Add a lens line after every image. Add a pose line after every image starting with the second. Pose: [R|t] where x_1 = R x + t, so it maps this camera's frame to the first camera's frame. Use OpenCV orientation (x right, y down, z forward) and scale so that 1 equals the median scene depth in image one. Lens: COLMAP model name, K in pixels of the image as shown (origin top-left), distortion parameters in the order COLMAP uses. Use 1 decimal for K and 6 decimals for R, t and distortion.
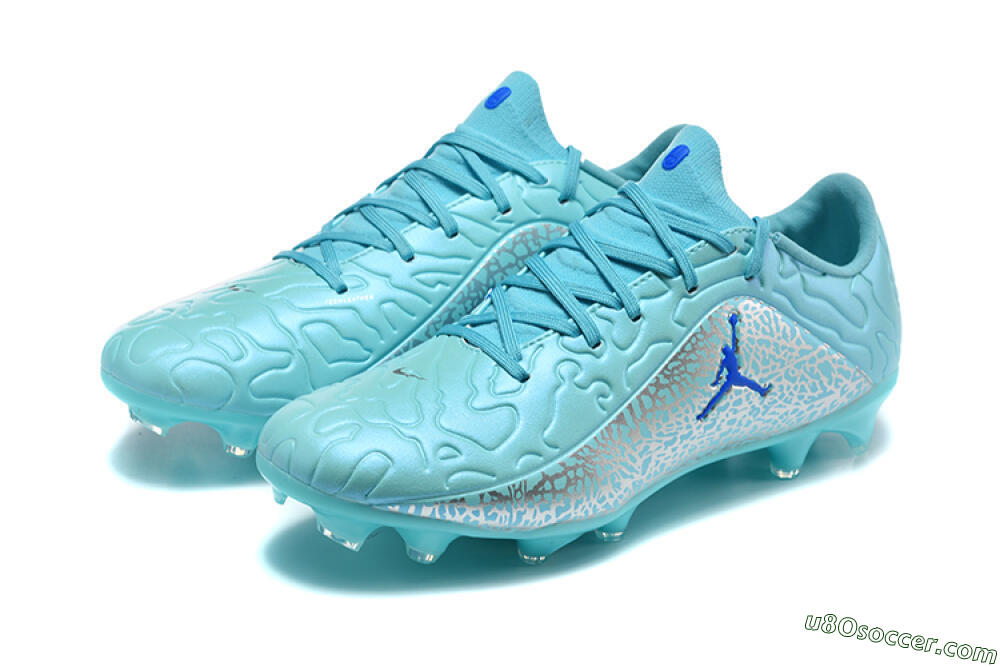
lens RADIAL K [[2569.2, 0, 500.0], [0, 2569.2, 333.5], [0, 0, 1]] dist [-0.042181, 0.380056]
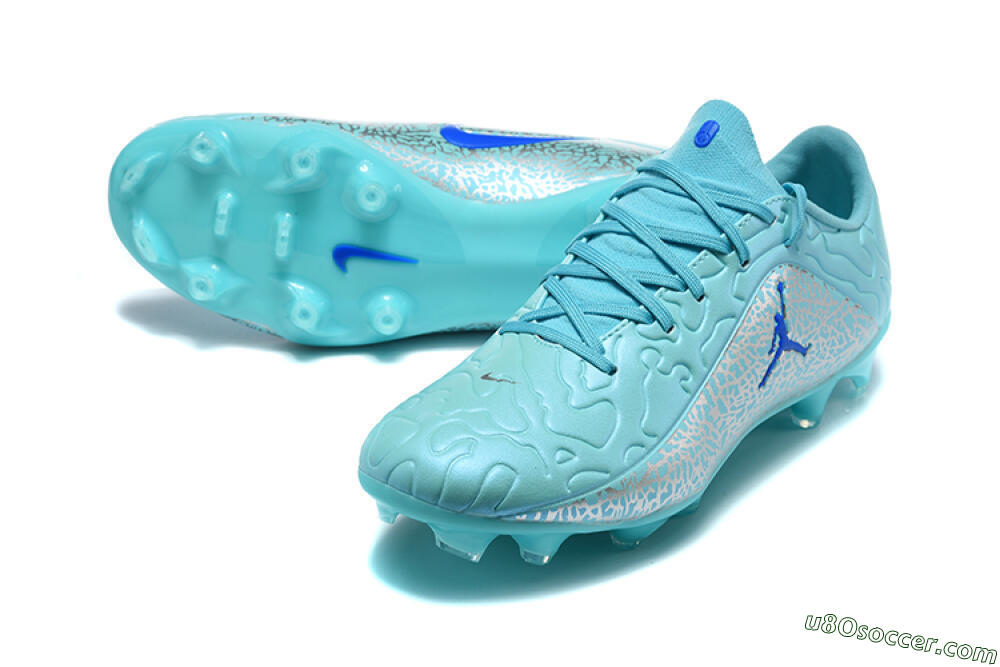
lens RADIAL K [[2569.2, 0, 500.0], [0, 2569.2, 333.5], [0, 0, 1]] dist [-0.042181, 0.380056]
pose [[0.970292, -0.107300, 0.216840, -0.246611], [0.092198, 0.992631, 0.078631, -0.079364], [-0.223679, -0.056302, 0.973035, 0.022799]]
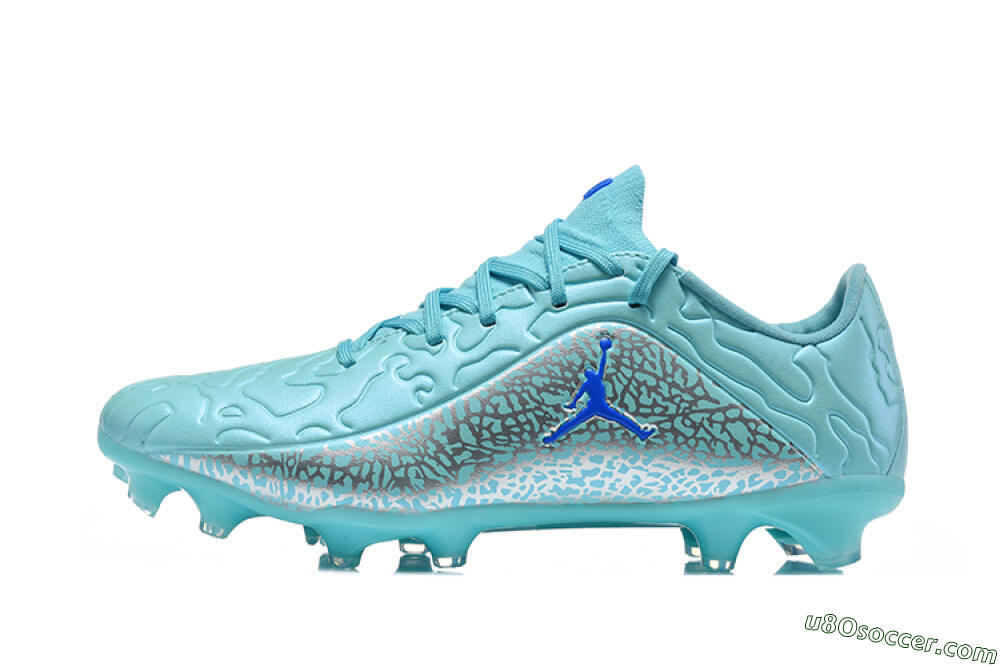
lens RADIAL K [[2569.2, 0, 500.0], [0, 2569.2, 333.5], [0, 0, 1]] dist [-0.042181, 0.380056]
pose [[0.861126, 0.021890, -0.507921, 0.529052], [-0.187614, 0.942237, -0.277471, 0.254688], [0.472508, 0.334231, 0.815491, 0.240023]]
